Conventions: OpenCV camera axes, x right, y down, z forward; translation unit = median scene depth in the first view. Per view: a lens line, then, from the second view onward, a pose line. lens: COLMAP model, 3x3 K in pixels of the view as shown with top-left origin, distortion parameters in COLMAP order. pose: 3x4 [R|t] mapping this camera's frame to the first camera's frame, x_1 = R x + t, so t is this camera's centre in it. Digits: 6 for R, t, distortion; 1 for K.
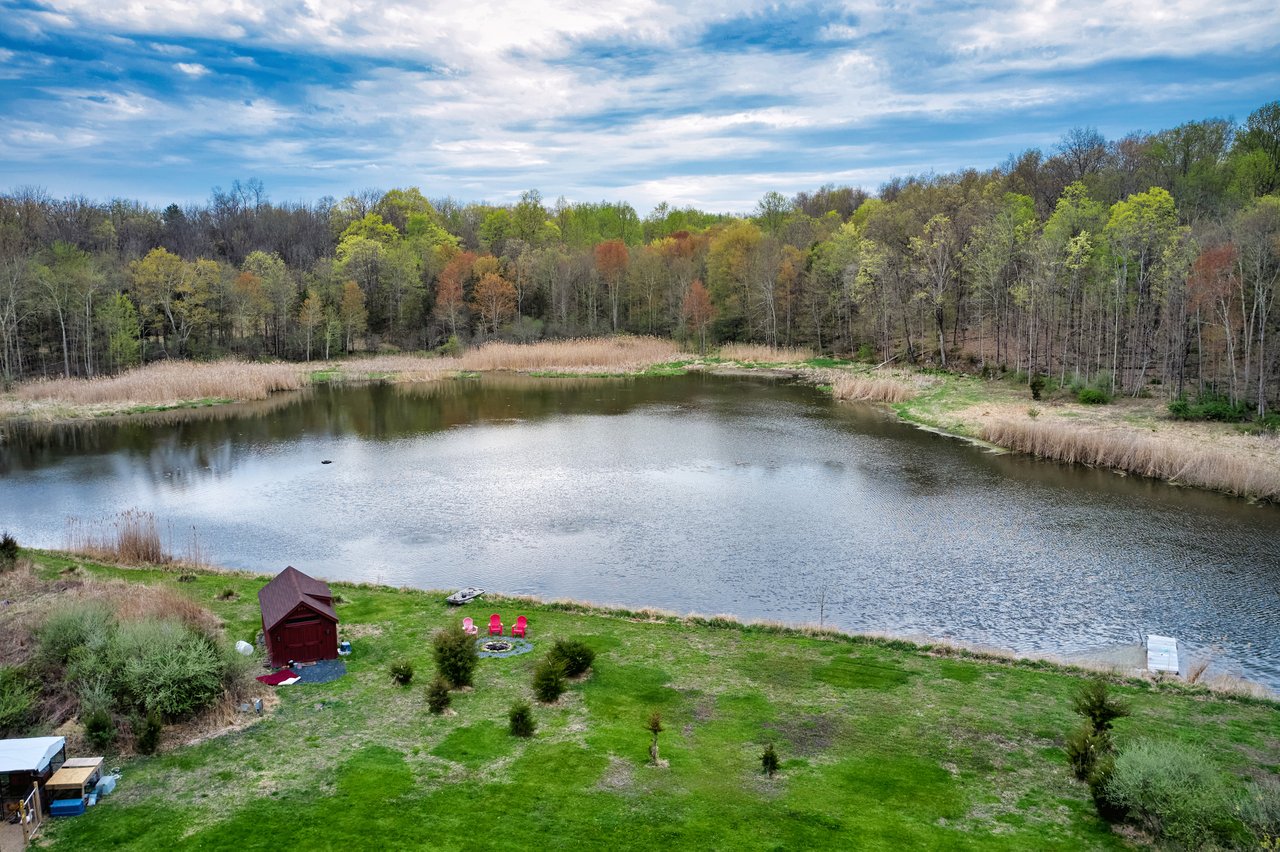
lens RADIAL K [[1016.9, 0, 640.0], [0, 1016.9, 426.0], [0, 0, 1]] dist [-0.009788, 0.002821]
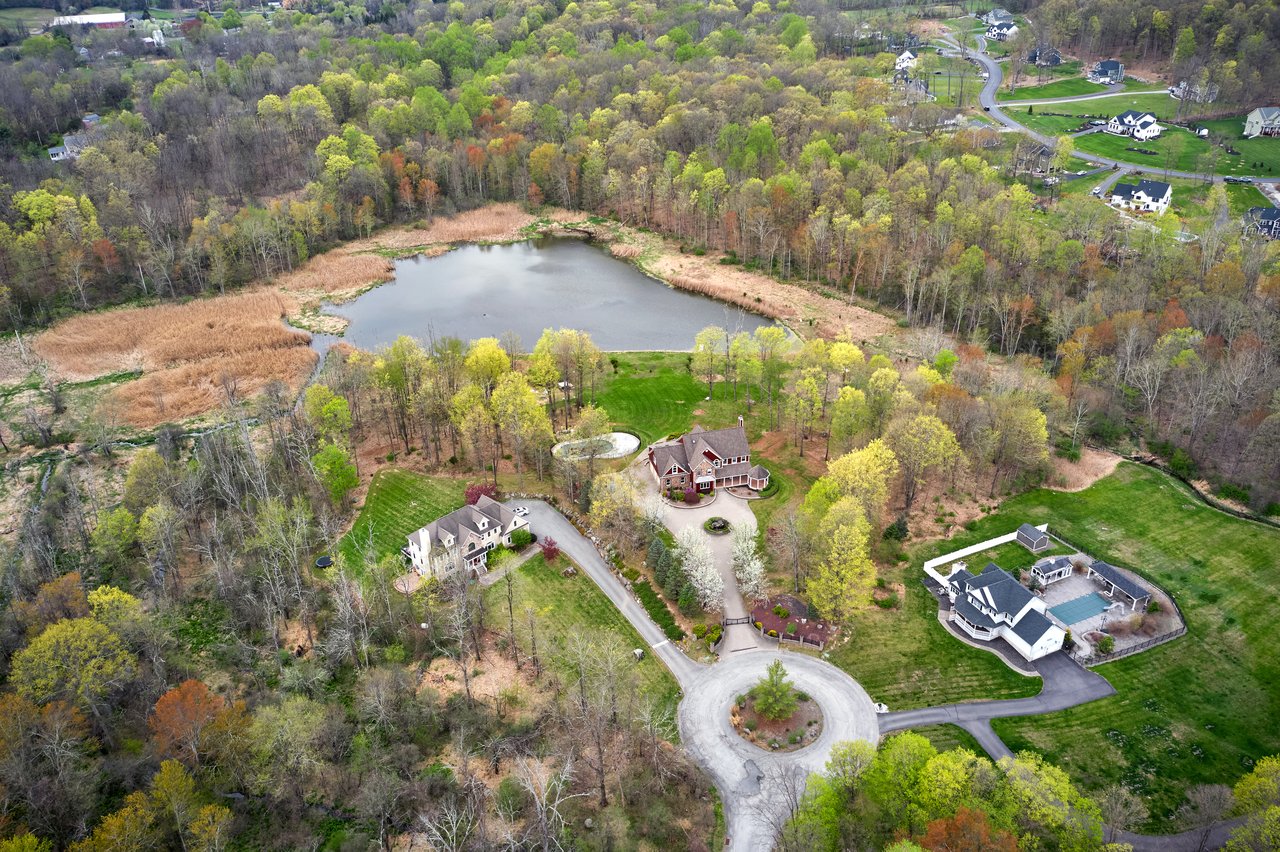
lens RADIAL K [[1016.9, 0, 640.0], [0, 1016.9, 426.0], [0, 0, 1]] dist [-0.009788, 0.002821]
pose [[0.945636, -0.157529, 0.284528, -0.487183], [0.057950, 0.942478, 0.329207, -0.403188], [-0.320021, -0.294821, 0.900370, -1.336873]]
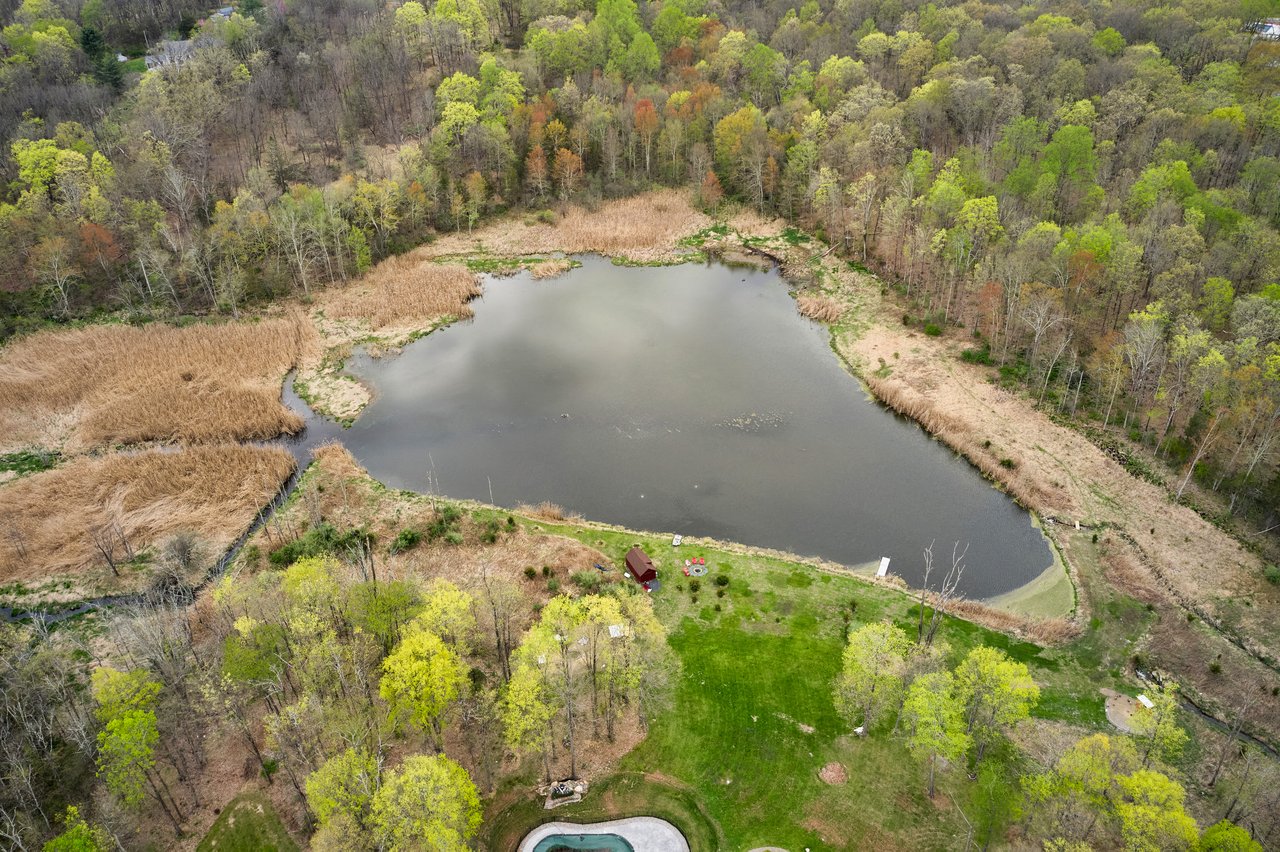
lens RADIAL K [[1016.9, 0, 640.0], [0, 1016.9, 426.0], [0, 0, 1]] dist [-0.009788, 0.002821]
pose [[0.998778, -0.031118, 0.038391, -0.134059], [0.011590, 0.902684, 0.430147, -0.511088], [-0.048040, -0.429177, 0.901942, -0.569778]]
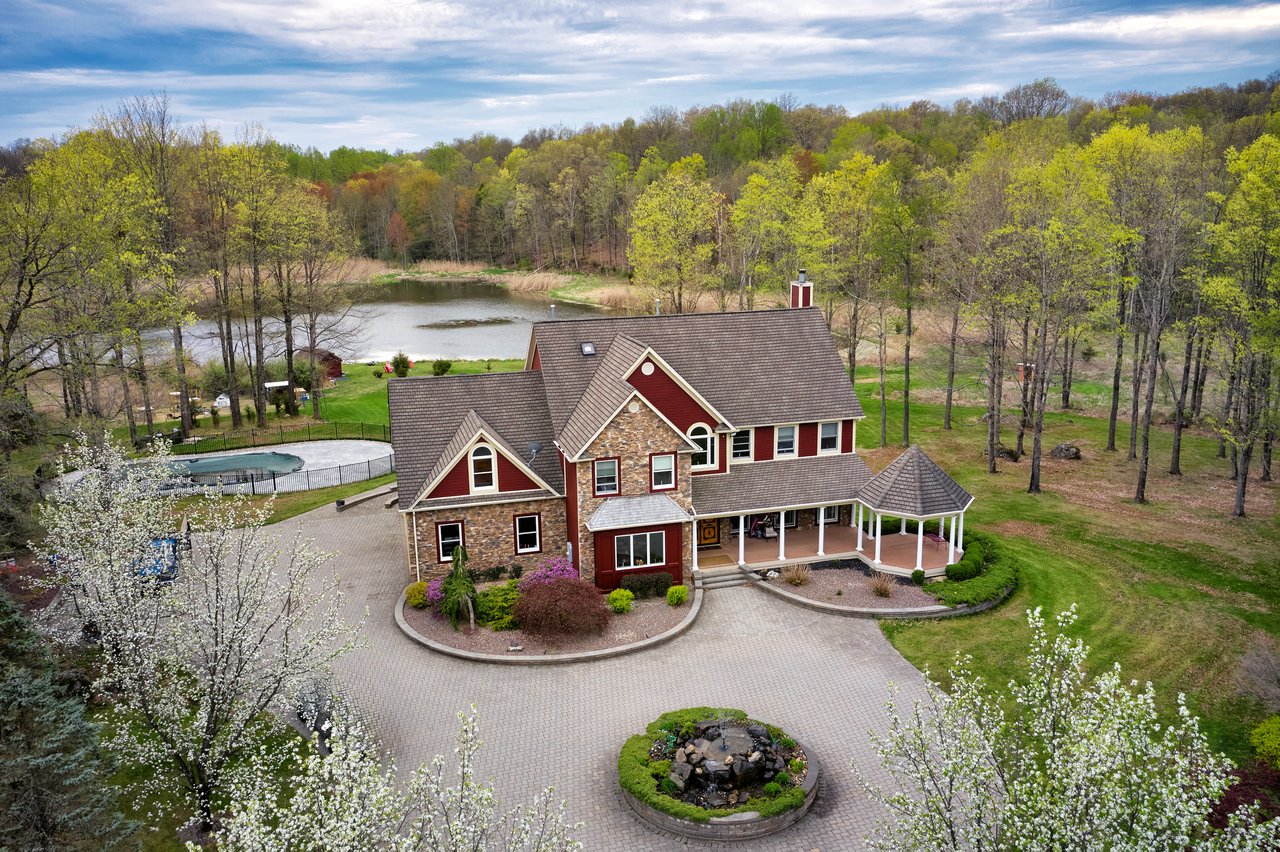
lens RADIAL K [[1016.9, 0, 640.0], [0, 1016.9, 426.0], [0, 0, 1]] dist [-0.009788, 0.002821]
pose [[0.939577, -0.079701, 0.332930, -0.126659], [0.056701, 0.995320, 0.078254, 0.056039], [-0.337609, -0.054649, 0.939699, -0.435413]]
